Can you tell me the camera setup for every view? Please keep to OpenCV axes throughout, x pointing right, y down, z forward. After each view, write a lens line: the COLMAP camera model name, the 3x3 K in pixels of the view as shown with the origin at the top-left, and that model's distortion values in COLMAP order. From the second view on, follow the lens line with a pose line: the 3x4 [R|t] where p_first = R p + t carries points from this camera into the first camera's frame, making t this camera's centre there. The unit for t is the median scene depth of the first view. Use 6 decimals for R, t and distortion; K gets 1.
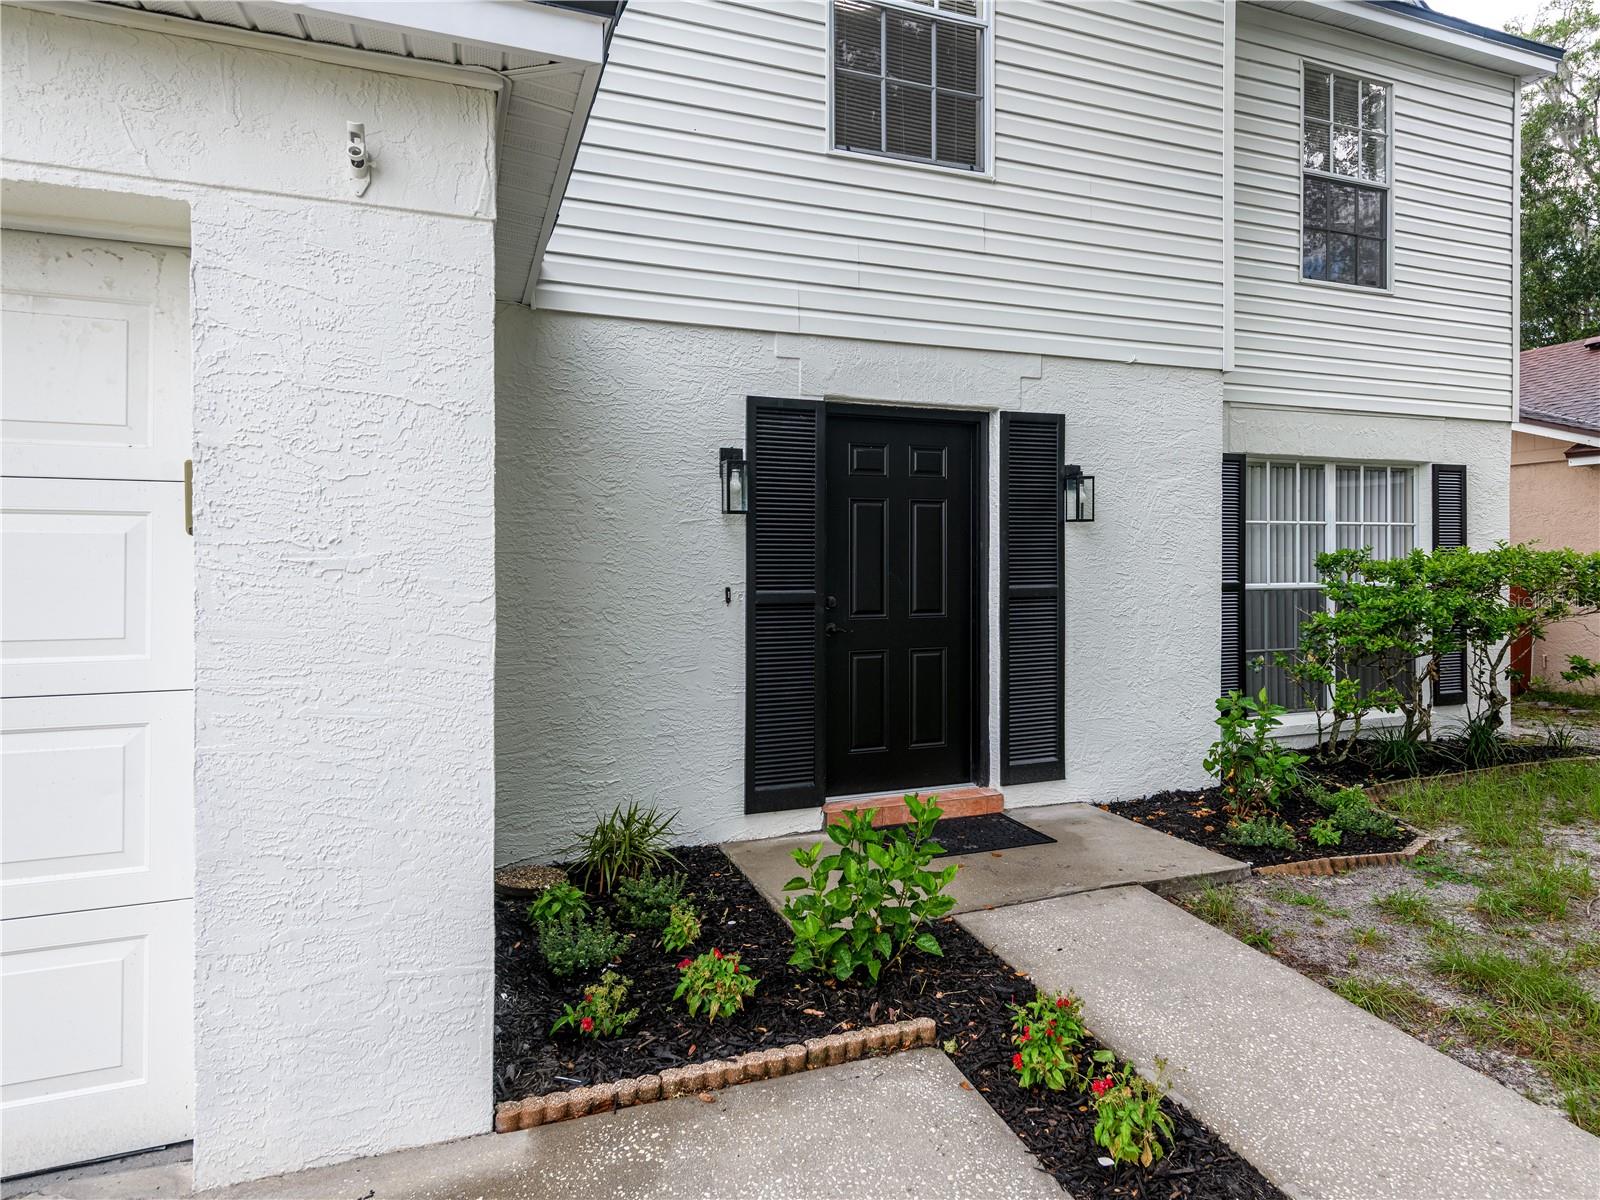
lens RADIAL K [[919.6, 0, 800.2], [0, 919.6, 568.8], [0, 0, 1]] dist [0.004887, -0.000180]
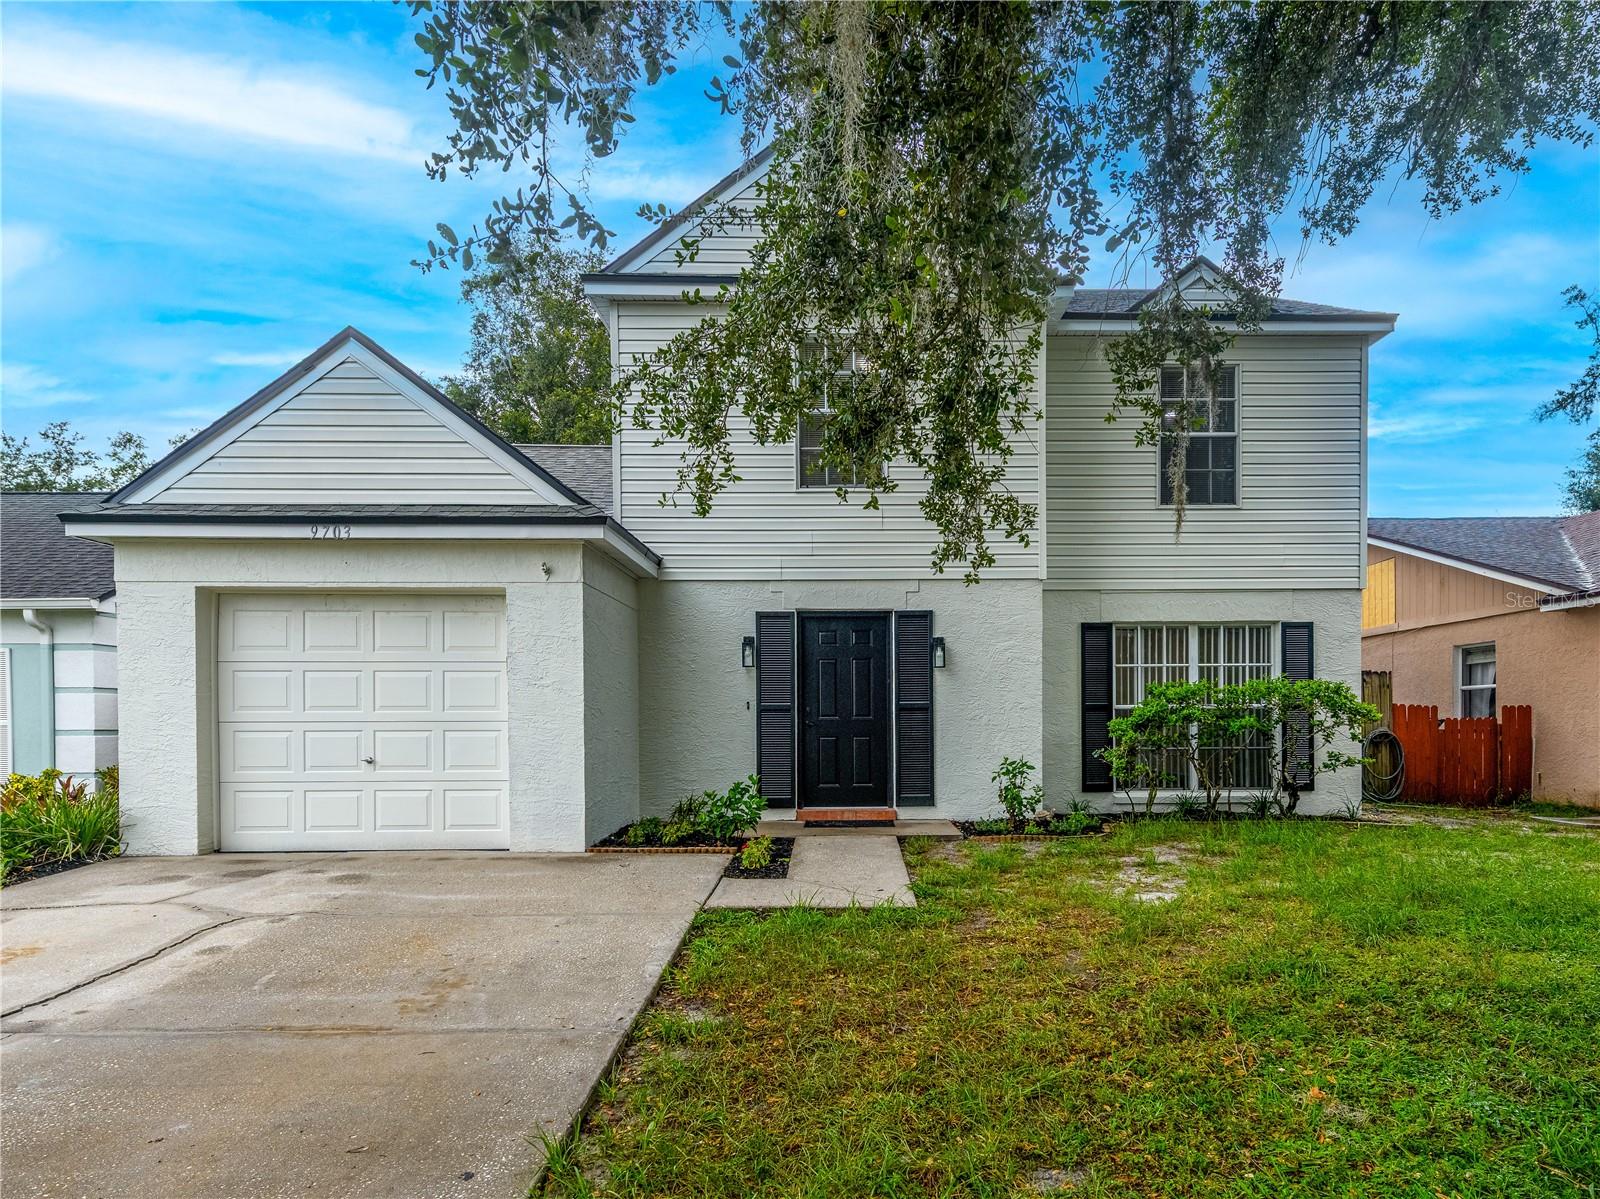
lens RADIAL K [[909.5, 0, 837.6], [0, 909.5, 721.8], [0, 0, 1]] dist [0.017801, -0.000619]
pose [[0.941836, -0.003093, -0.336058, 0.730892], [0.000545, 0.999970, -0.007676, 0.072222], [0.336072, 0.007047, 0.941810, -0.803948]]
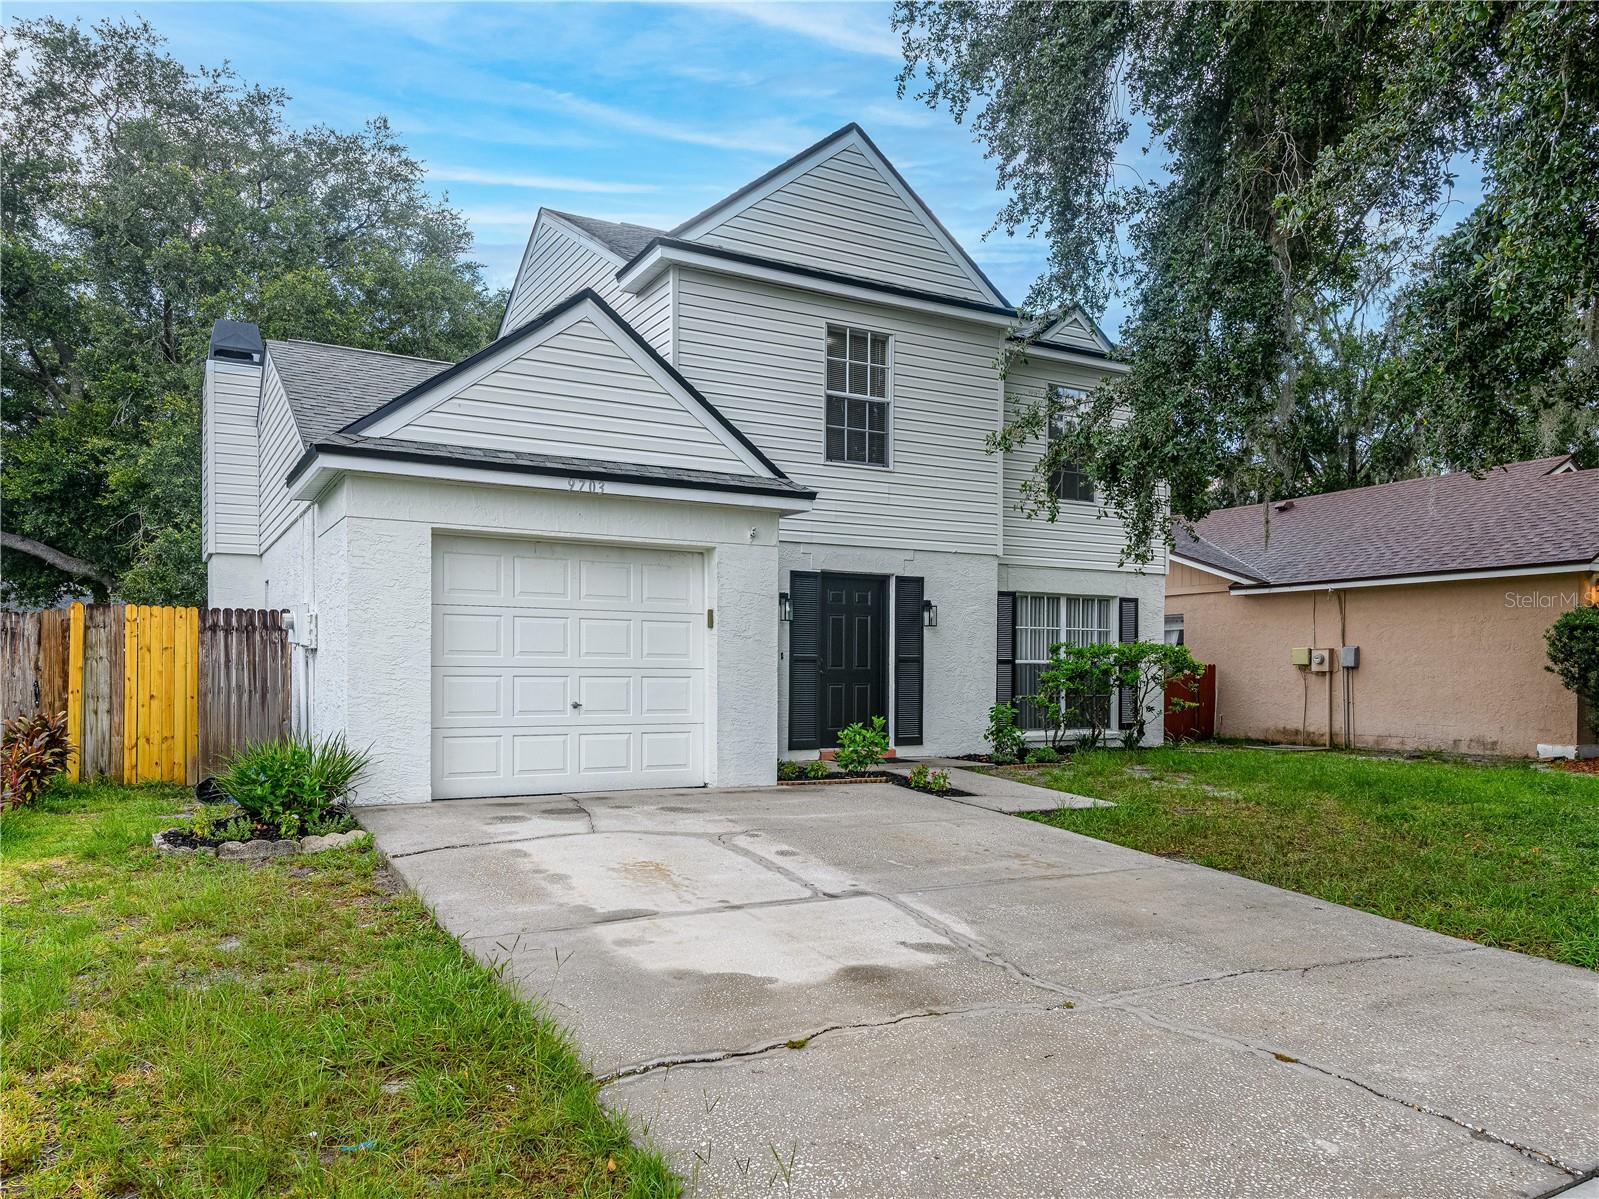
lens RADIAL K [[1107.3, 0, 749.0], [0, 1107.3, 655.5], [0, 0, 1]] dist [0.041719, 0.000211]
pose [[0.991817, 0.009405, 0.127322, -0.456409], [-0.006532, 0.999715, -0.022963, 0.080925], [-0.127501, 0.021944, 0.991596, -1.549223]]
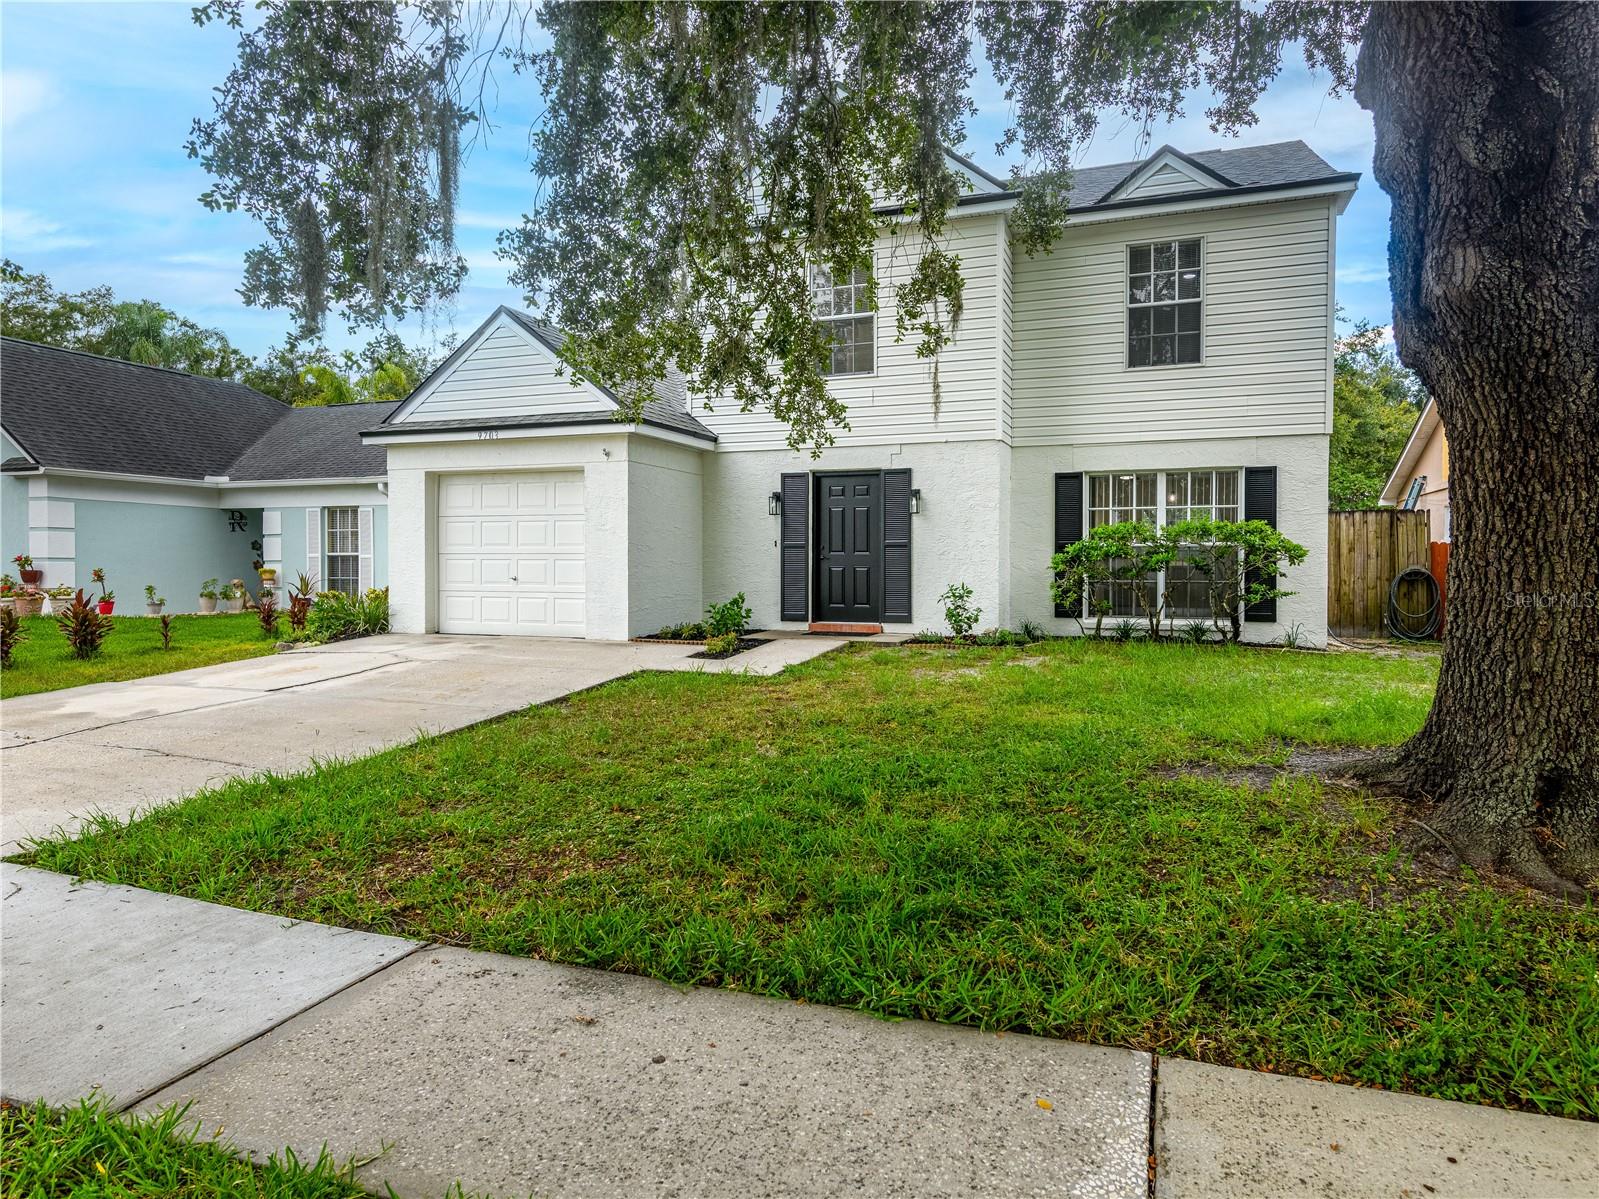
lens RADIAL K [[919.0, 0, 799.7], [0, 919.0, 568.3], [0, 0, 1]] dist [0.004887, -0.000180]
pose [[0.758220, 0.006661, -0.651965, 1.614115], [-0.009591, 0.999954, -0.000938, 0.093302], [0.651929, 0.006964, 0.758248, -0.963909]]
